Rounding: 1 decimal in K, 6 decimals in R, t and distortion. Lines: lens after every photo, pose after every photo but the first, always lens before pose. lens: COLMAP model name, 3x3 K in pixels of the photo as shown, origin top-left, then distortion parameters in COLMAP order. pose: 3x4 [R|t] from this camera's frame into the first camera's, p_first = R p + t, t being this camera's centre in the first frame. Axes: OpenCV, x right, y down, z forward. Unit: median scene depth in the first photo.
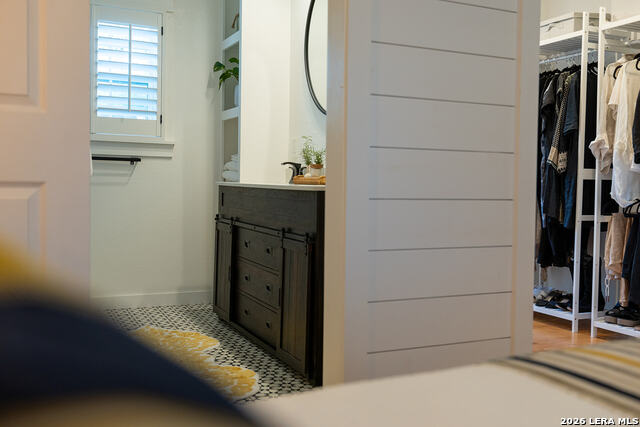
lens RADIAL K [[649.4, 0, 320.0], [0, 649.4, 213.2], [0, 0, 1]] dist [-0.000190, 0.000000]
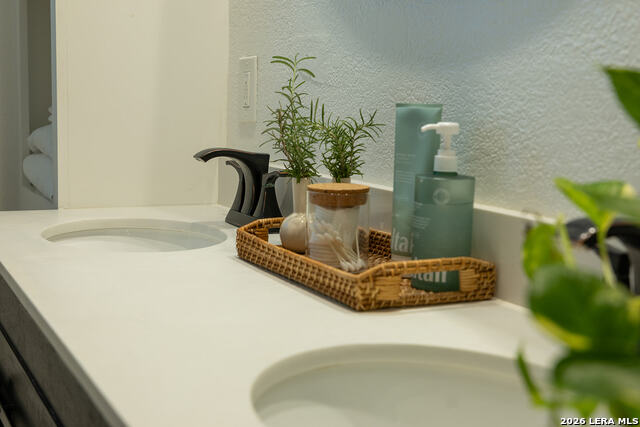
lens RADIAL K [[923.5, 0, 320.1], [0, 923.5, 213.5], [0, 0, 1]] dist [0.006093, 0.000000]
pose [[0.999775, 0.008548, 0.019401, -0.015858], [-0.010003, 0.997044, 0.076177, -0.082710], [-0.018692, -0.076354, 0.996906, 0.625962]]
